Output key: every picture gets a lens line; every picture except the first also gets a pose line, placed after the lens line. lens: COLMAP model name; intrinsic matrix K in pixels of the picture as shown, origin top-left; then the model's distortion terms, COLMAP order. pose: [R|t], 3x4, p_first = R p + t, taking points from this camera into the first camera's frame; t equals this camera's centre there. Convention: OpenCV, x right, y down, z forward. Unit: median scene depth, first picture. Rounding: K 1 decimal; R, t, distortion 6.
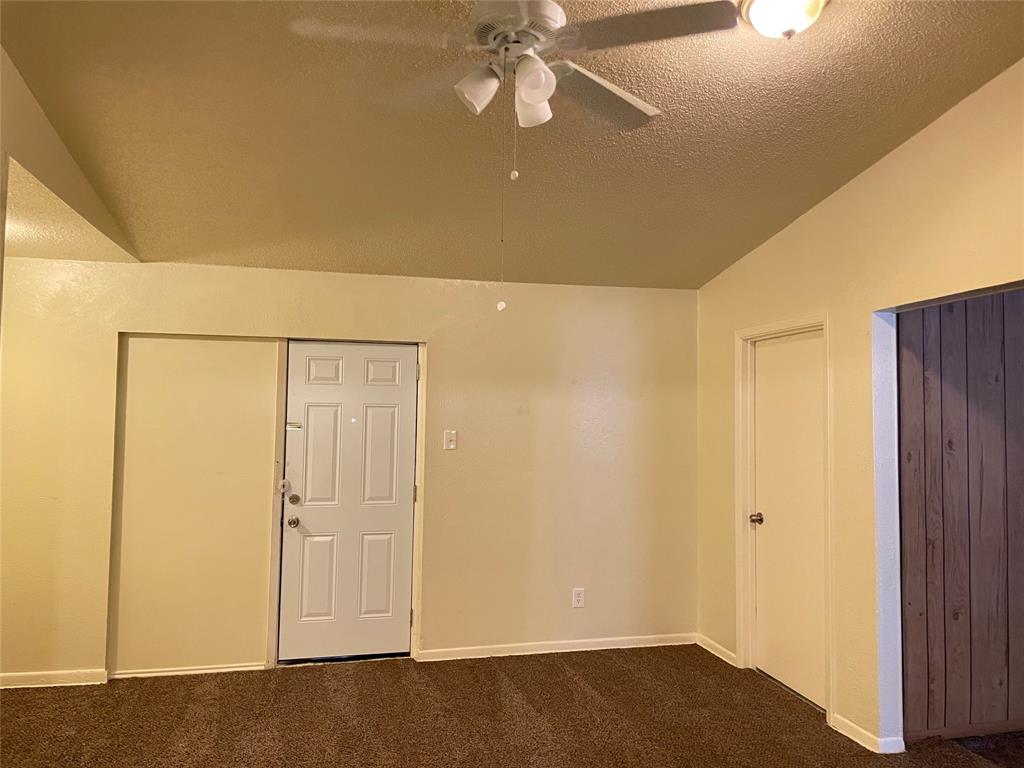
lens RADIAL K [[821.2, 0, 511.6], [0, 821.2, 381.5], [0, 0, 1]] dist [0.090970, -0.117350]
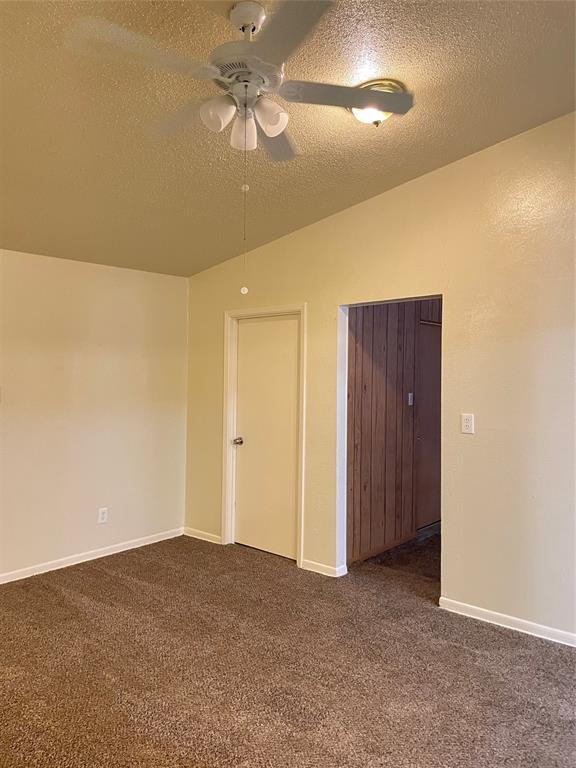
lens RADIAL K [[615.9, 0, 290.4], [0, 615.9, 383.6], [0, 0, 1]] dist [0.090970, -0.117350]
pose [[0.795269, -0.017921, 0.605992, -0.334148], [-0.021247, 0.998125, 0.057401, -0.000158], [-0.605884, -0.058525, 0.793397, 0.104974]]
